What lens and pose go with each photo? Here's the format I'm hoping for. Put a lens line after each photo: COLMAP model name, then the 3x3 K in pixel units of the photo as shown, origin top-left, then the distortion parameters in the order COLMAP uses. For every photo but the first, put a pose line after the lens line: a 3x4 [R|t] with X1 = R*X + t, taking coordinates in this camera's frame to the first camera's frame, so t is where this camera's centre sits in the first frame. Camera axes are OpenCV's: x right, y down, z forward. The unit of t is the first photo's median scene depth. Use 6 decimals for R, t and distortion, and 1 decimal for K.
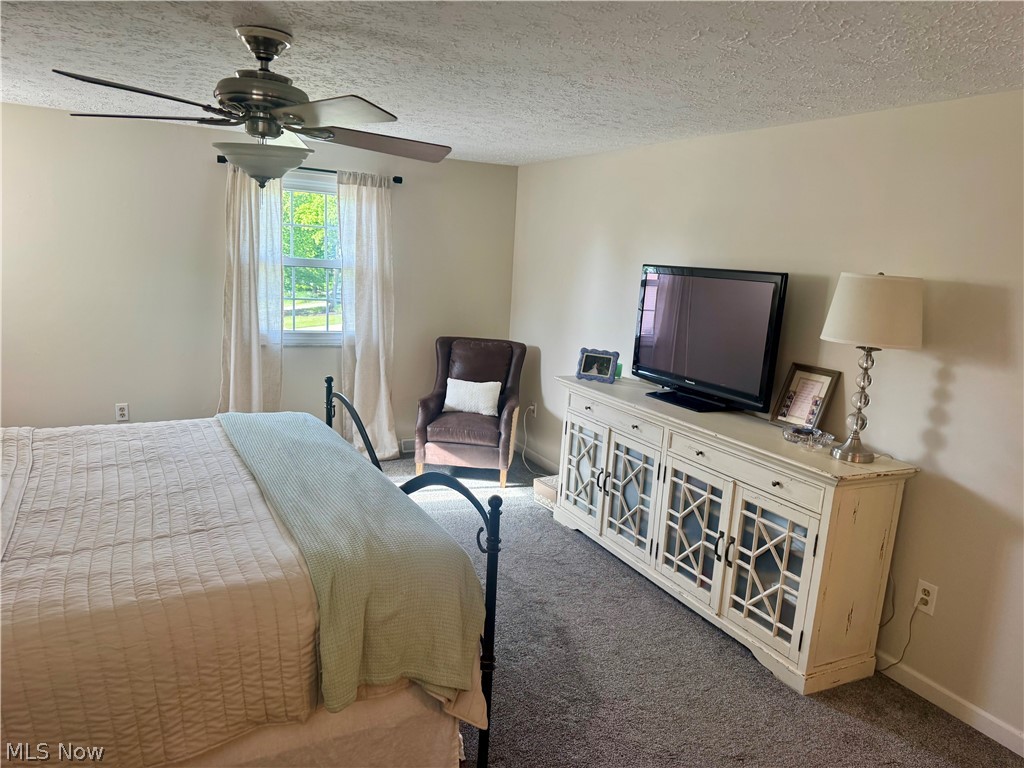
lens RADIAL K [[721.9, 0, 512.0], [0, 721.9, 384.0], [0, 0, 1]] dist [0.002311, -0.000282]
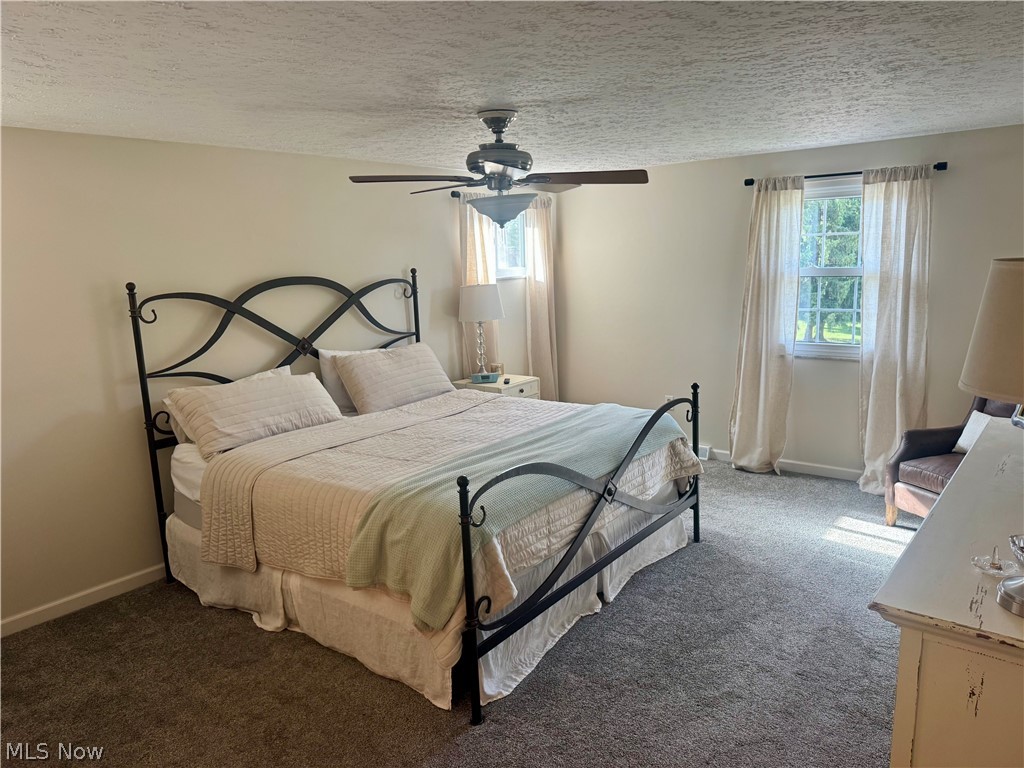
lens RADIAL K [[709.2, 0, 512.9], [0, 709.2, 377.8], [0, 0, 1]] dist [0.092268, -0.000723]
pose [[0.441854, 0.088650, -0.892696, 0.831936], [-0.109817, 0.992966, 0.044252, -0.052310], [0.890340, 0.078480, 0.448481, 0.421107]]
